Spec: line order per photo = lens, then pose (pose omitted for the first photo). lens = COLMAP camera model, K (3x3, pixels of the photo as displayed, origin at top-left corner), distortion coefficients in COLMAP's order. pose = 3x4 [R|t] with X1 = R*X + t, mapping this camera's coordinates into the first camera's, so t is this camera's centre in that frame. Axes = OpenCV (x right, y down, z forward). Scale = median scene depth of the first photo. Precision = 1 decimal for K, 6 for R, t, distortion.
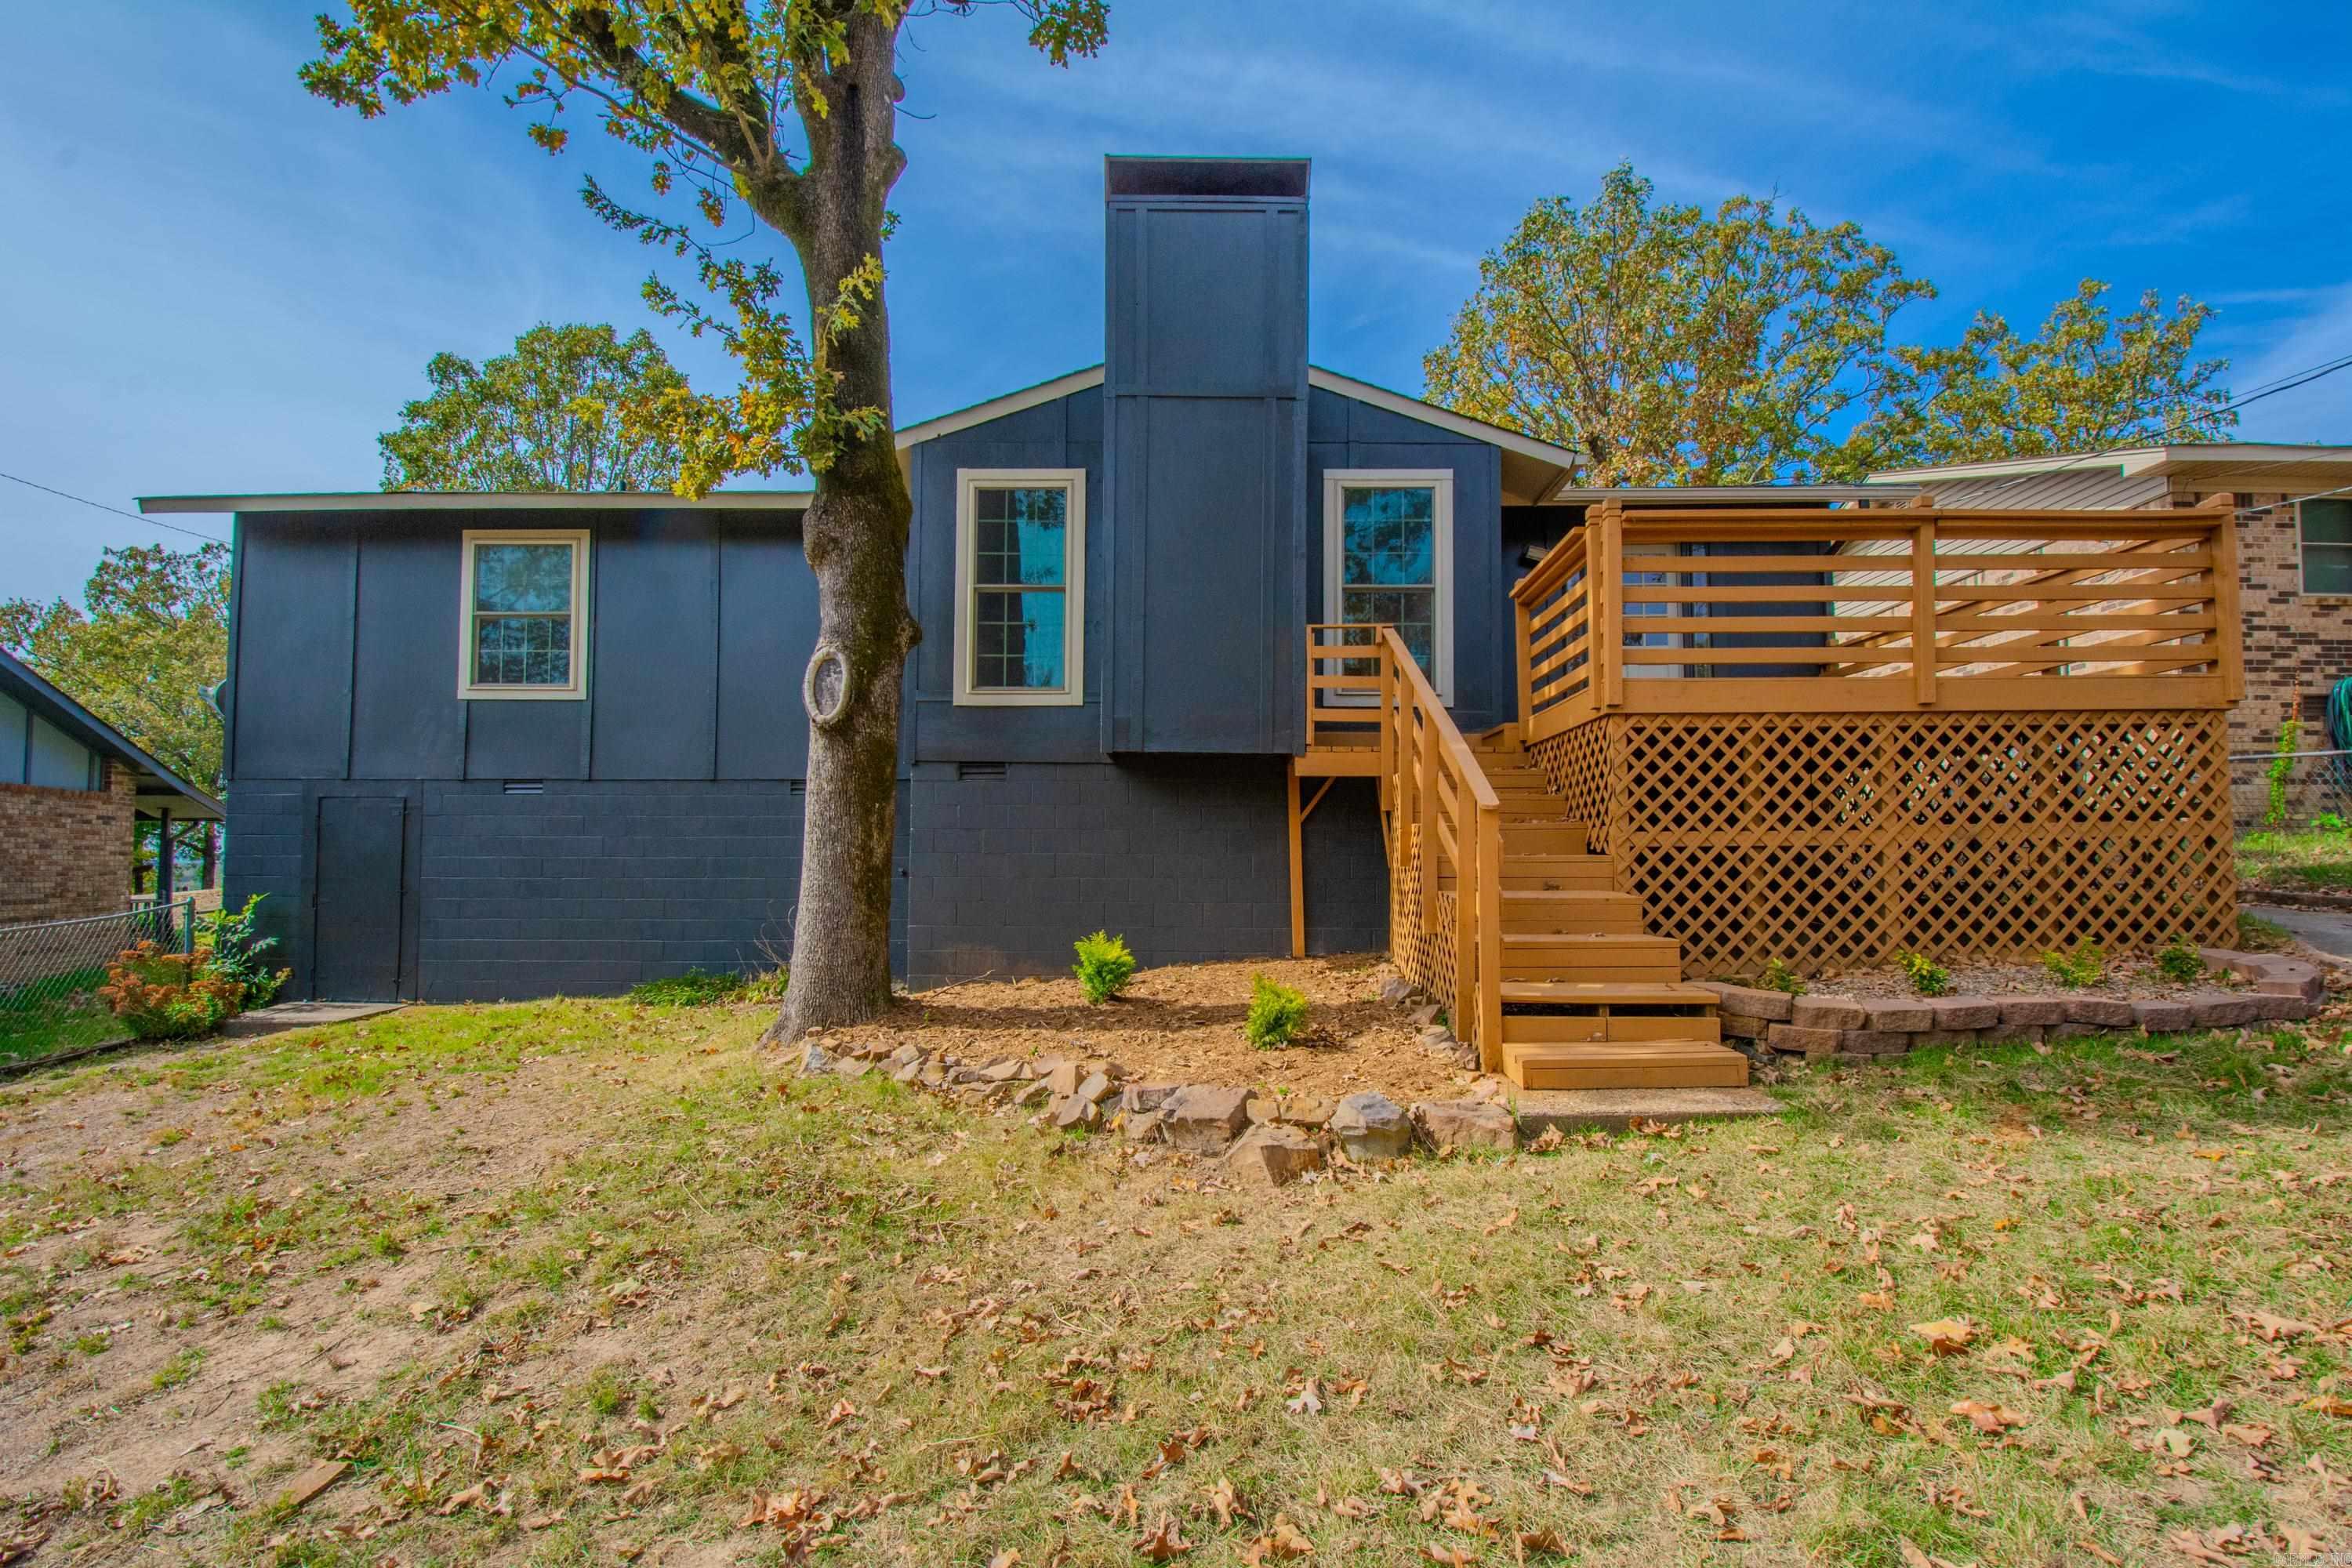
lens RADIAL K [[1068.7, 0, 1194.2], [0, 1068.7, 831.3], [0, 0, 1]] dist [0.016060, -0.022654]
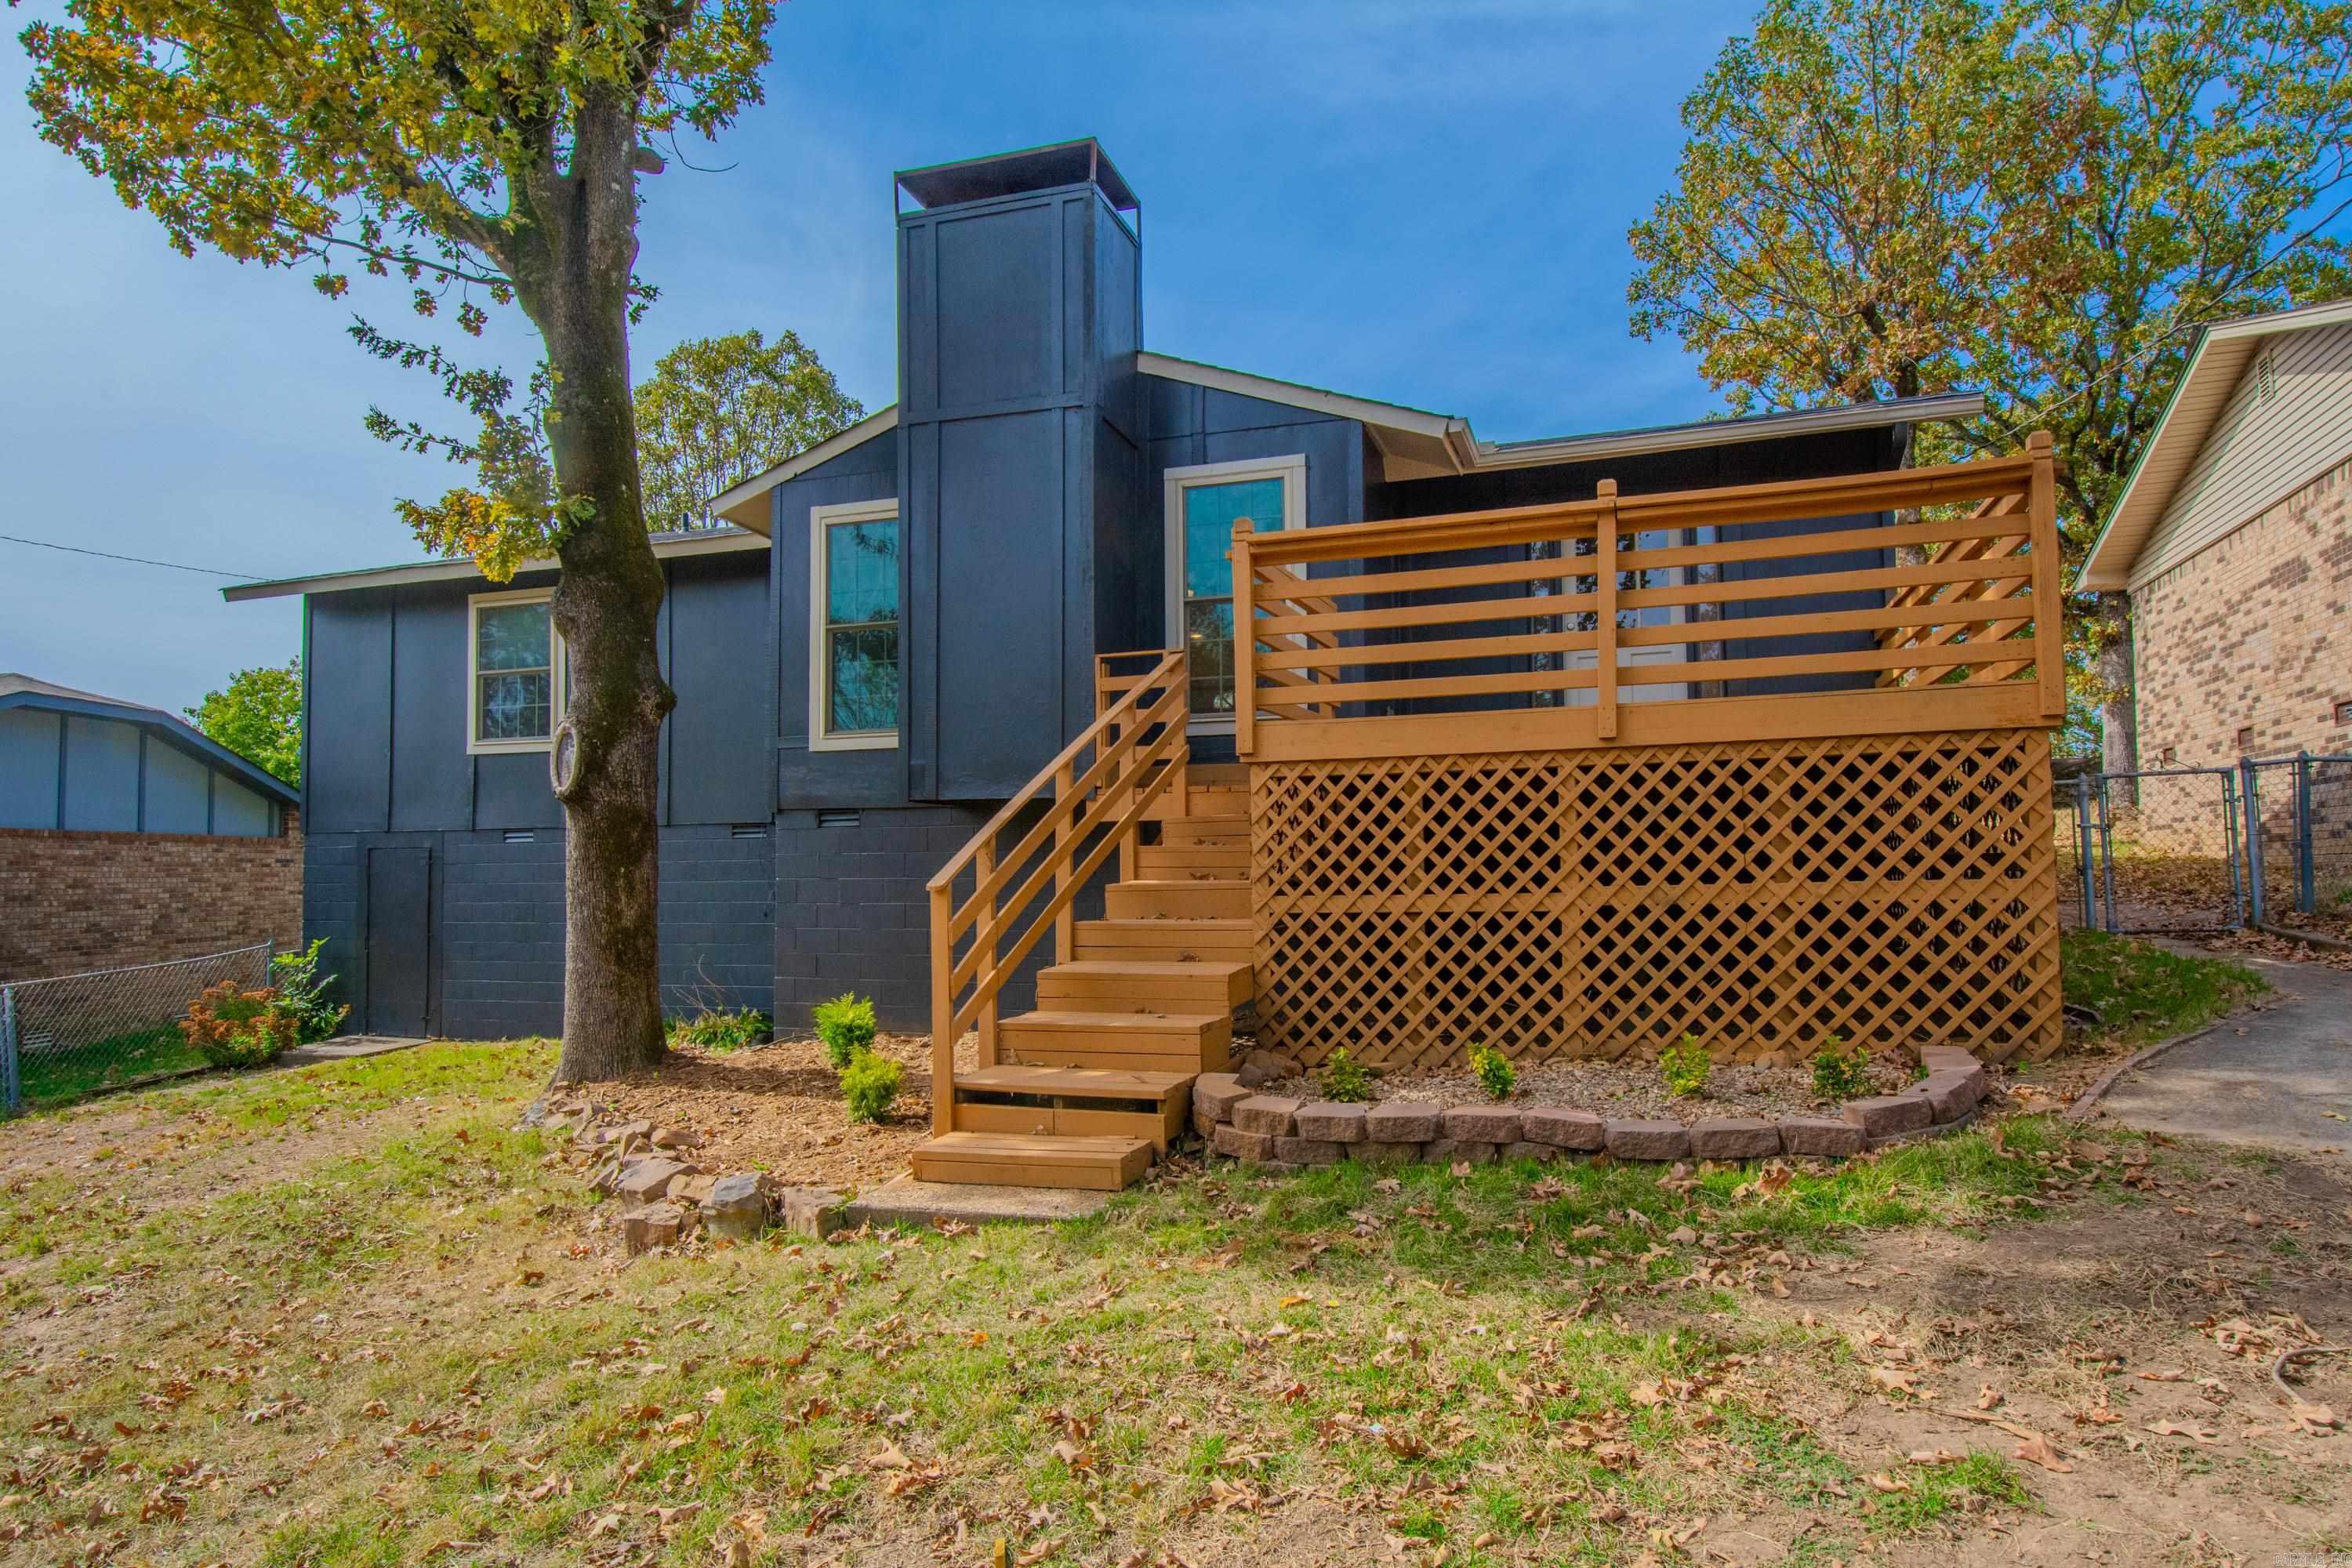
lens RADIAL K [[1316.8, 0, 1176.1], [0, 1316.8, 828.4], [0, 0, 1]] dist [0.004785, -0.001394]
pose [[0.951460, -0.021285, -0.307035, 0.668525], [0.021274, 0.999768, -0.003383, -0.053008], [0.307036, -0.003313, 0.951692, -0.055279]]
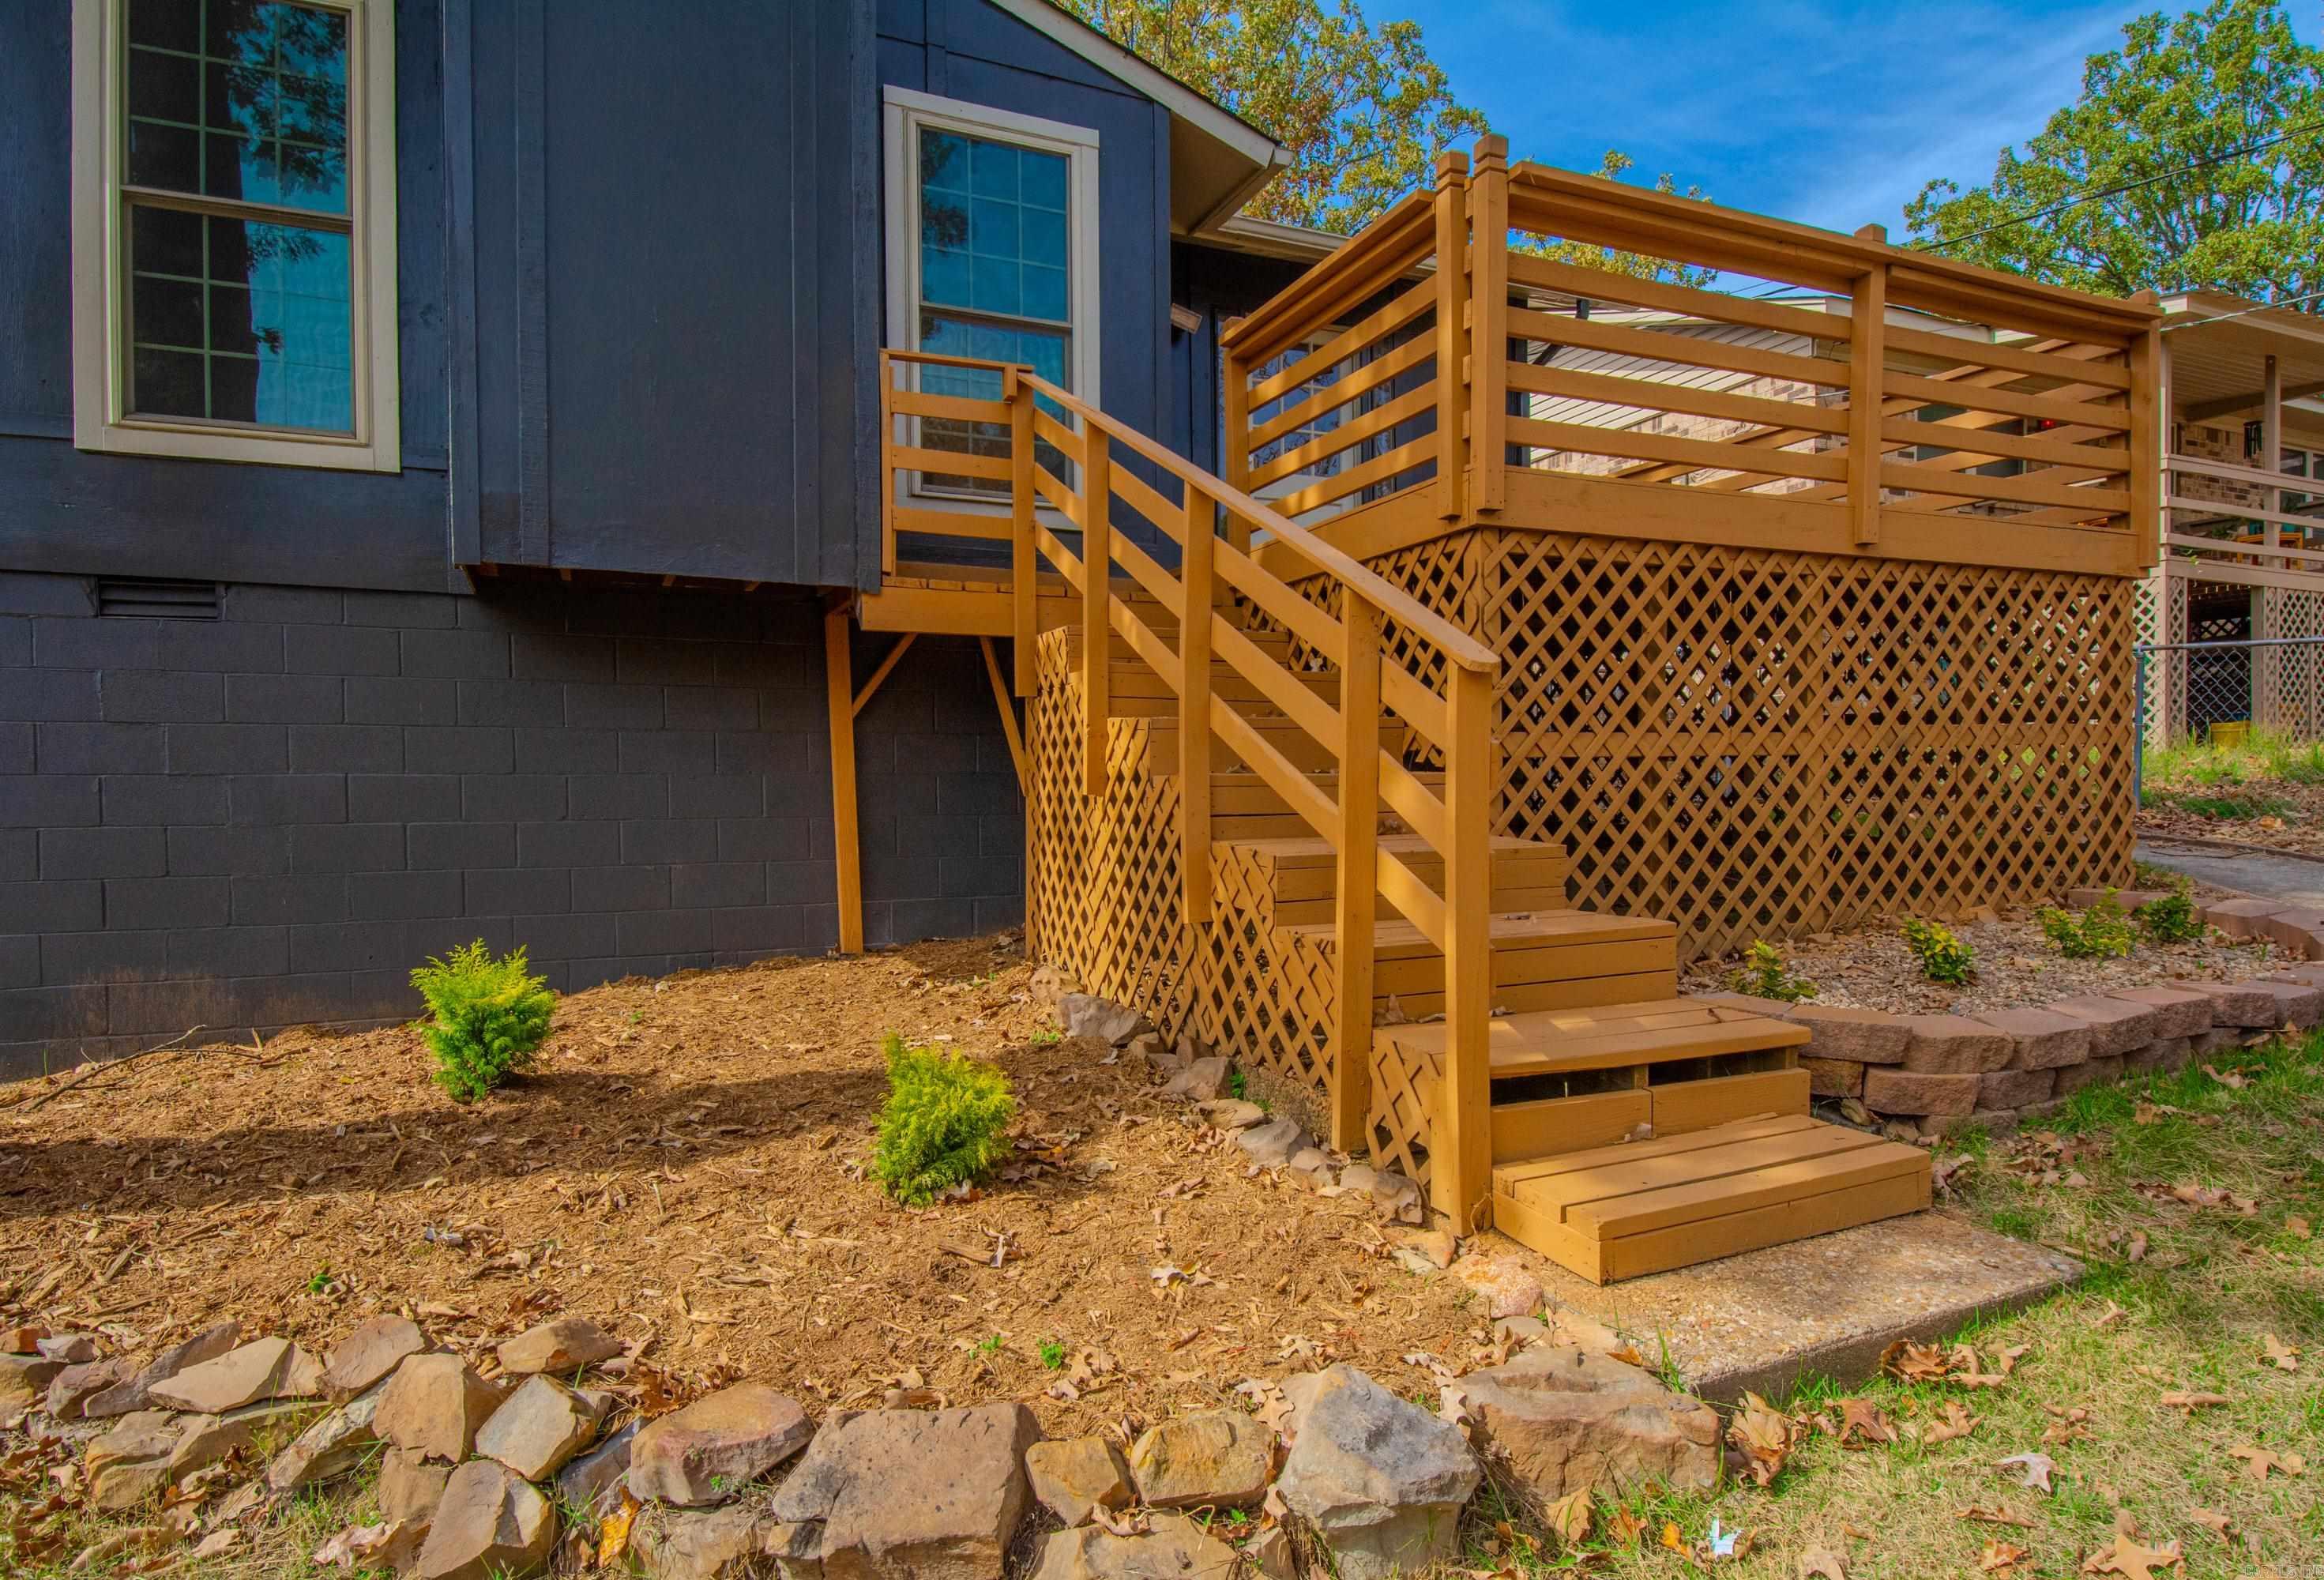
lens RADIAL K [[1300.8, 0, 1168.9], [0, 1300.8, 835.9], [0, 0, 1]] dist [0.021466, -0.029865]
pose [[0.903141, -0.025052, 0.428612, -0.067295], [-0.004656, 0.997666, 0.068122, 0.009313], [-0.429319, -0.063519, 0.900917, 0.431075]]
